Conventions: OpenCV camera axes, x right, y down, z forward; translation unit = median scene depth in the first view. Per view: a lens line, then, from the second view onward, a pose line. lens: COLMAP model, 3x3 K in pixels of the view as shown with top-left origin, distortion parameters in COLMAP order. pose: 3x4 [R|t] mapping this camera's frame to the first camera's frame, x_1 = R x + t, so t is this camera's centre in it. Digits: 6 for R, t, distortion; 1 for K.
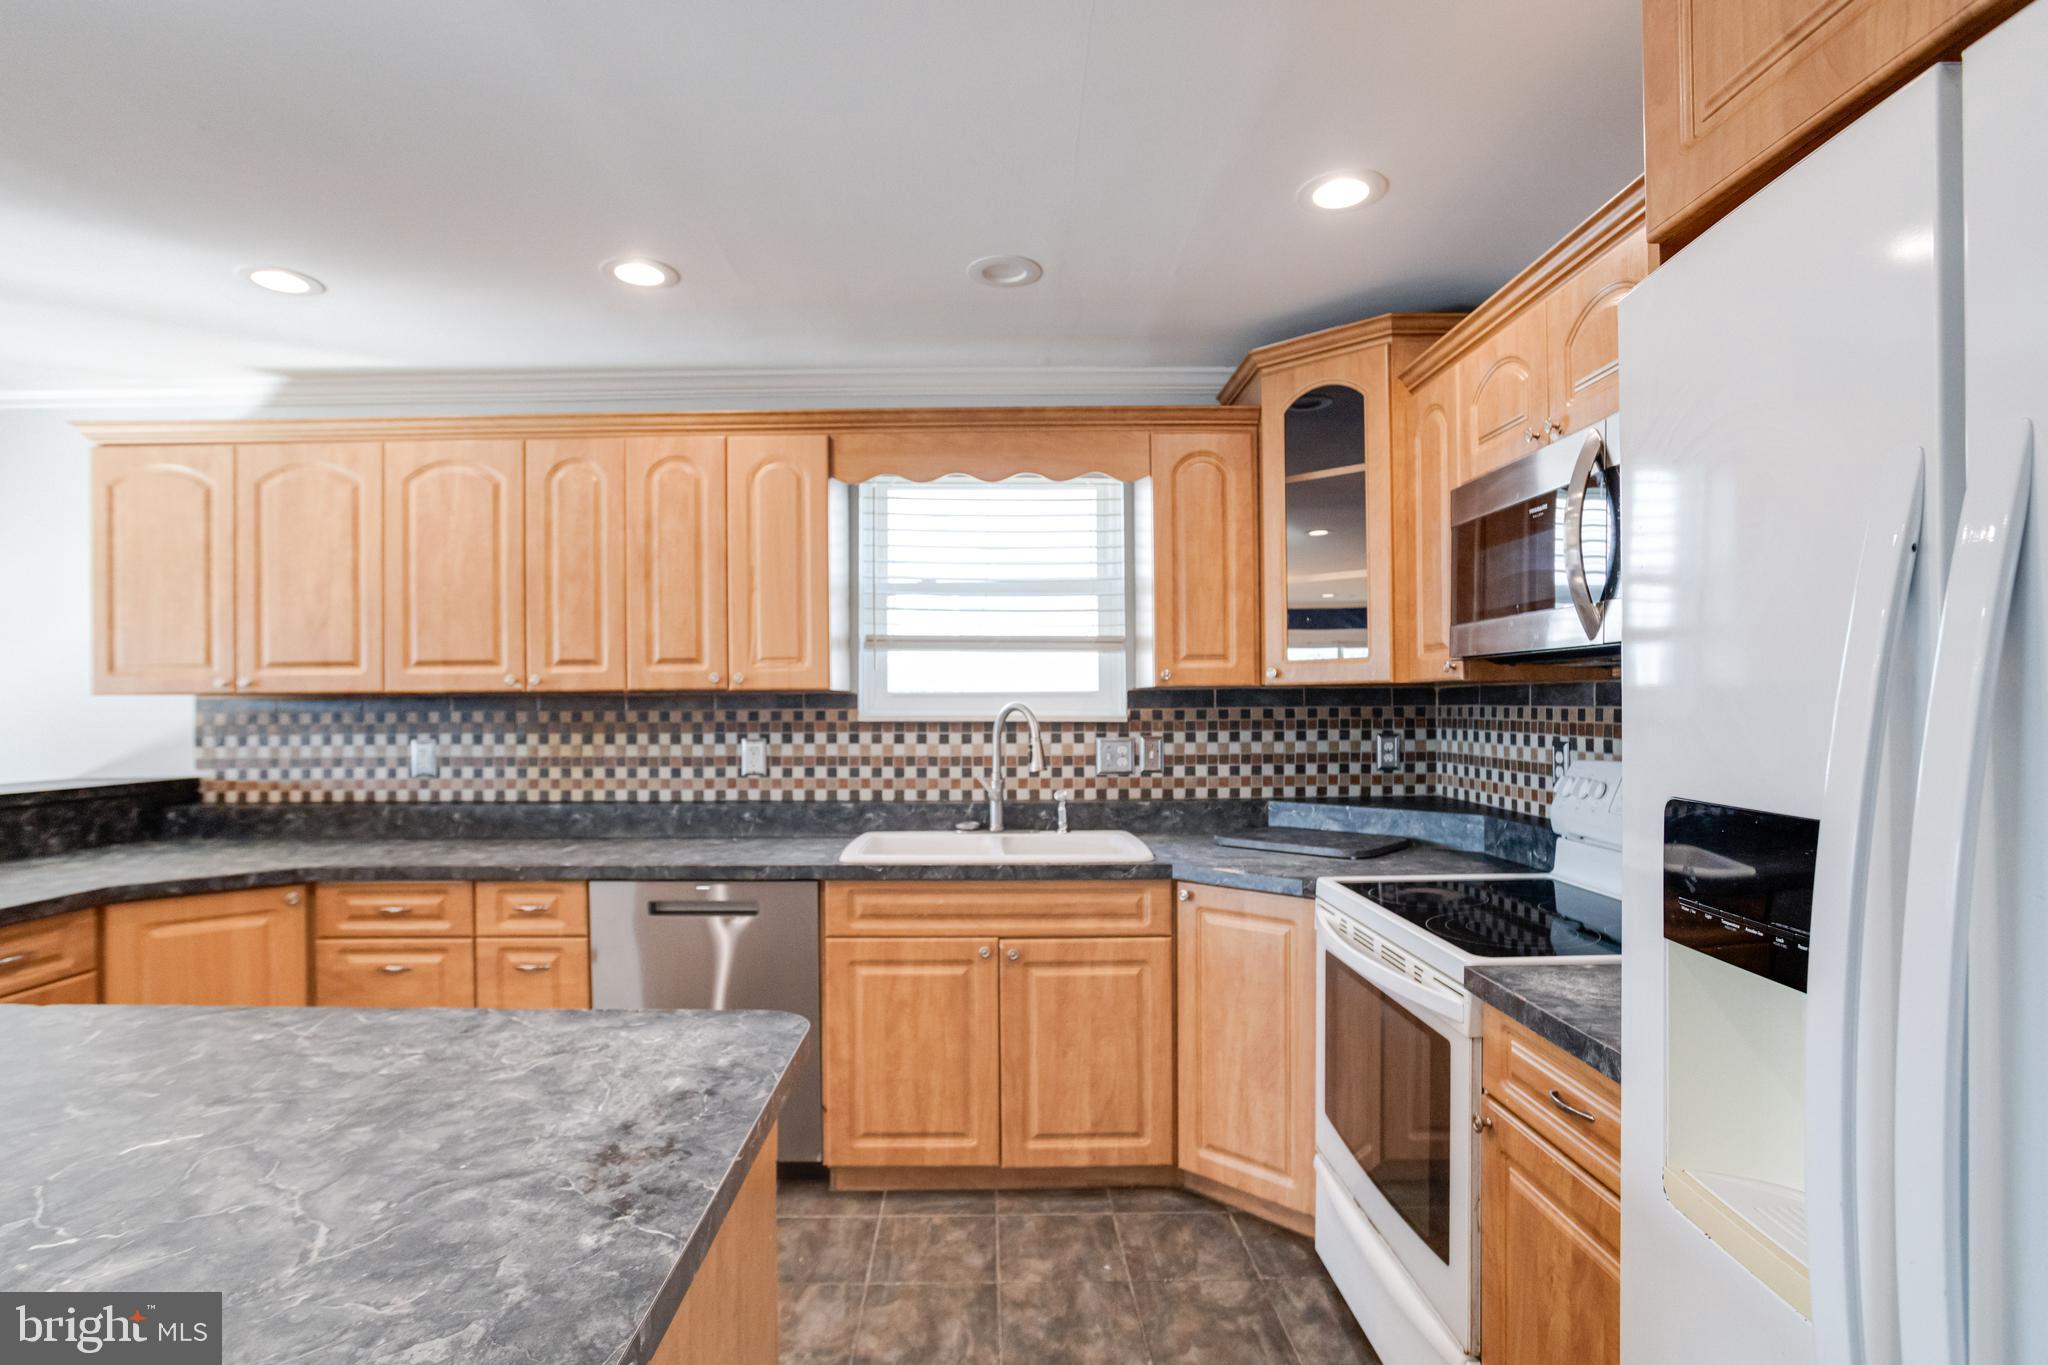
lens RADIAL K [[997.6, 0, 998.0], [0, 997.6, 707.5], [0, 0, 1]] dist [-0.052121, 0.027742]
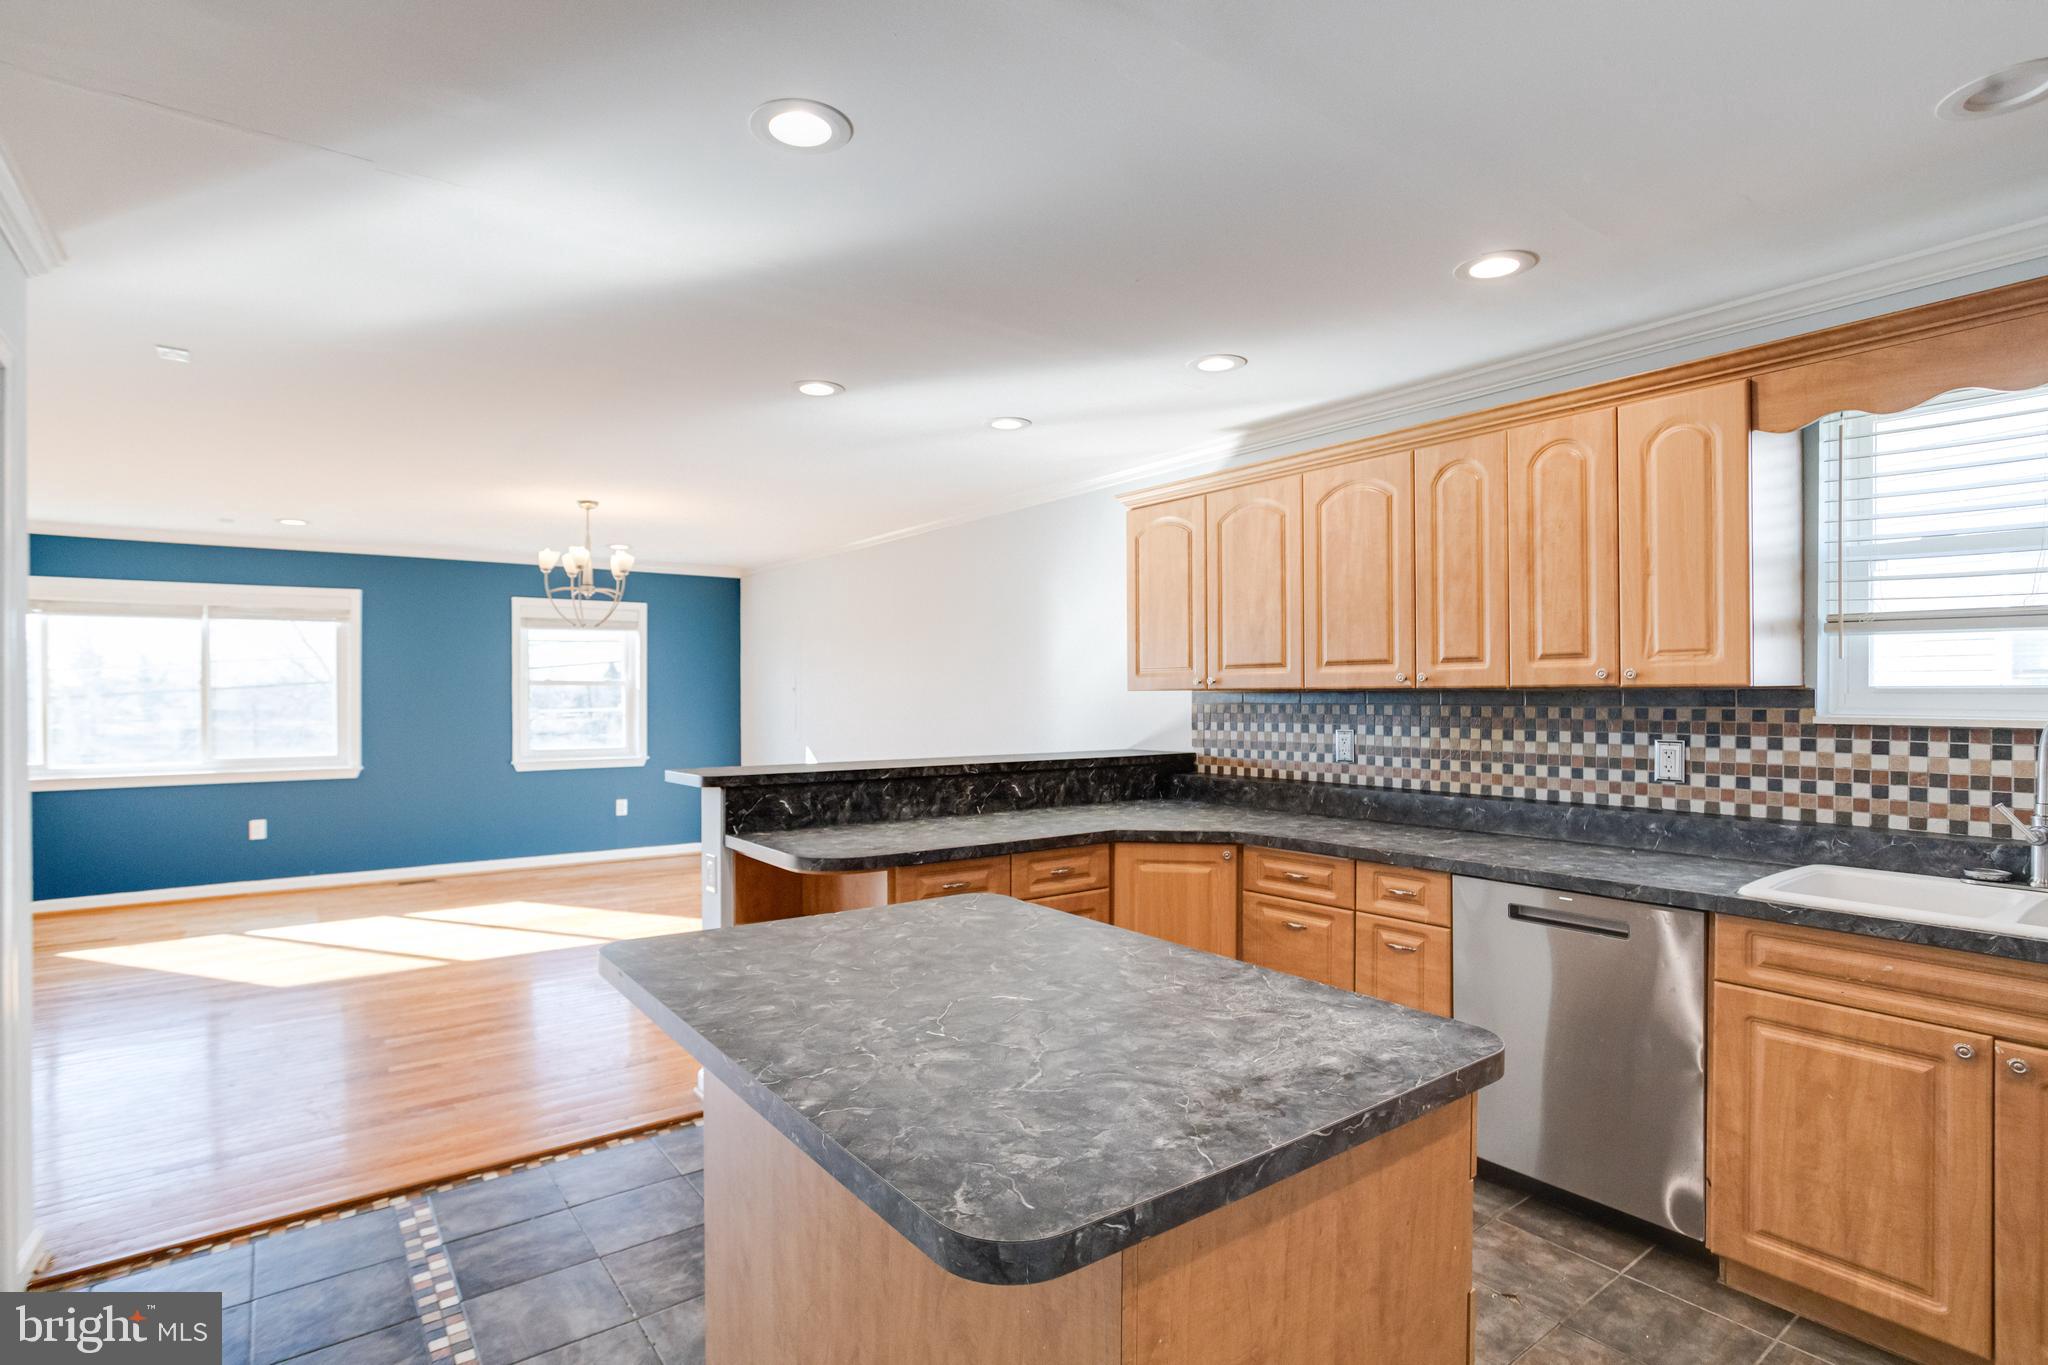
lens RADIAL K [[1012.9, 0, 1013.0], [0, 1012.9, 701.6], [0, 0, 1]] dist [-0.047268, 0.027050]
pose [[0.590050, 0.010659, -0.807296, 0.139546], [-0.000548, 0.999918, 0.012801, -0.015602], [0.807367, -0.007111, 0.590007, 0.014006]]
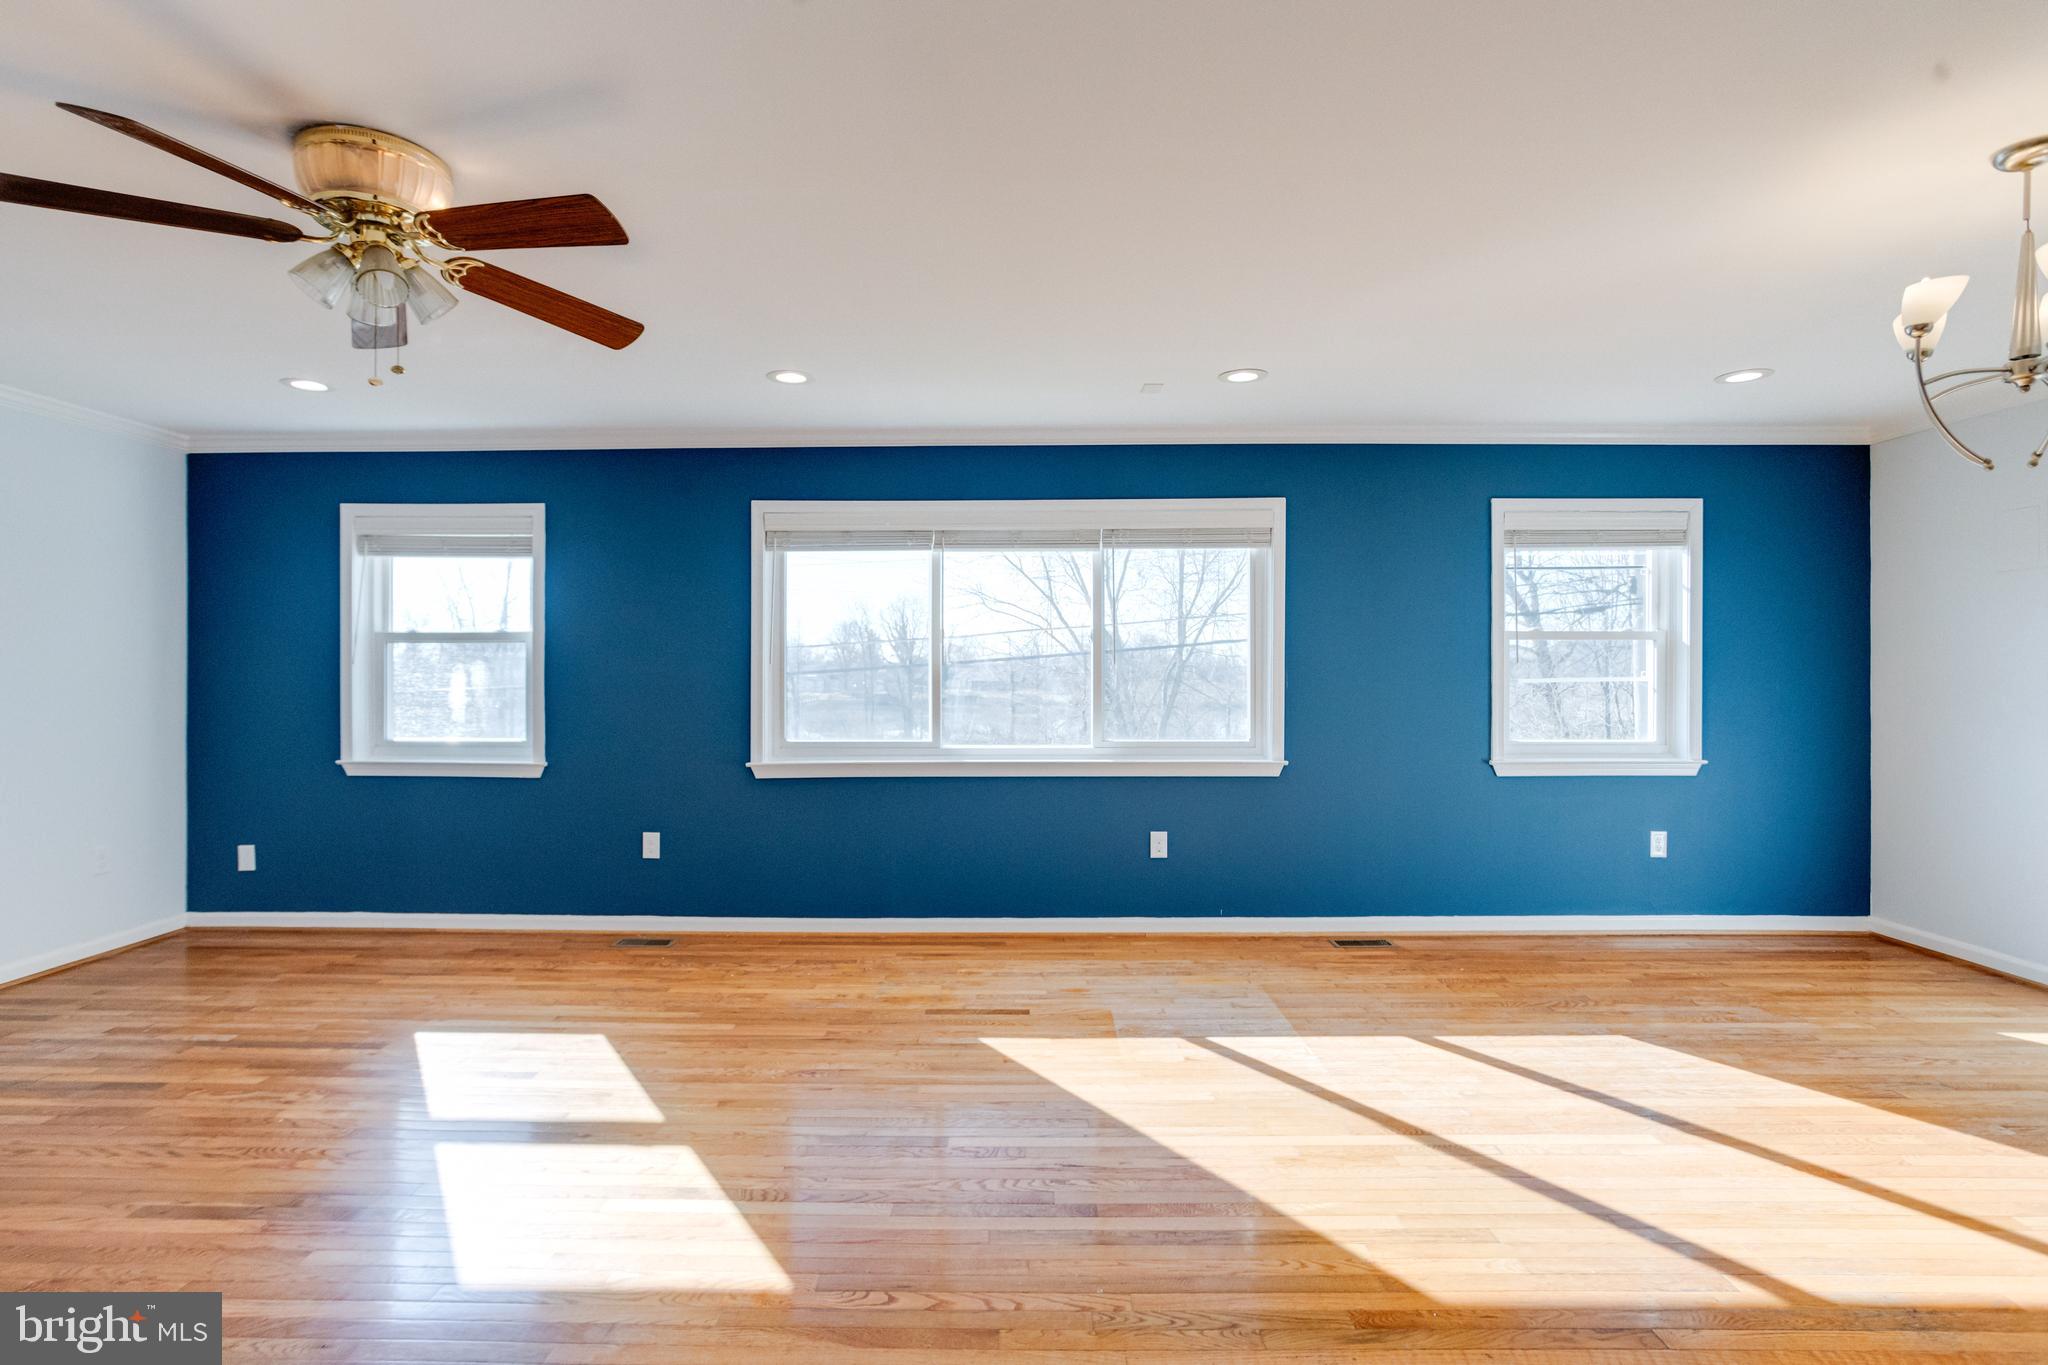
lens RADIAL K [[986.8, 0, 1006.9], [0, 986.8, 668.7], [0, 0, 1]] dist [-0.036547, 0.017797]
pose [[-0.015252, 0.003464, -0.999878, -1.134004], [0.001824, 0.999992, 0.003437, 0.018151], [0.999882, -0.001771, -0.015258, -0.267530]]
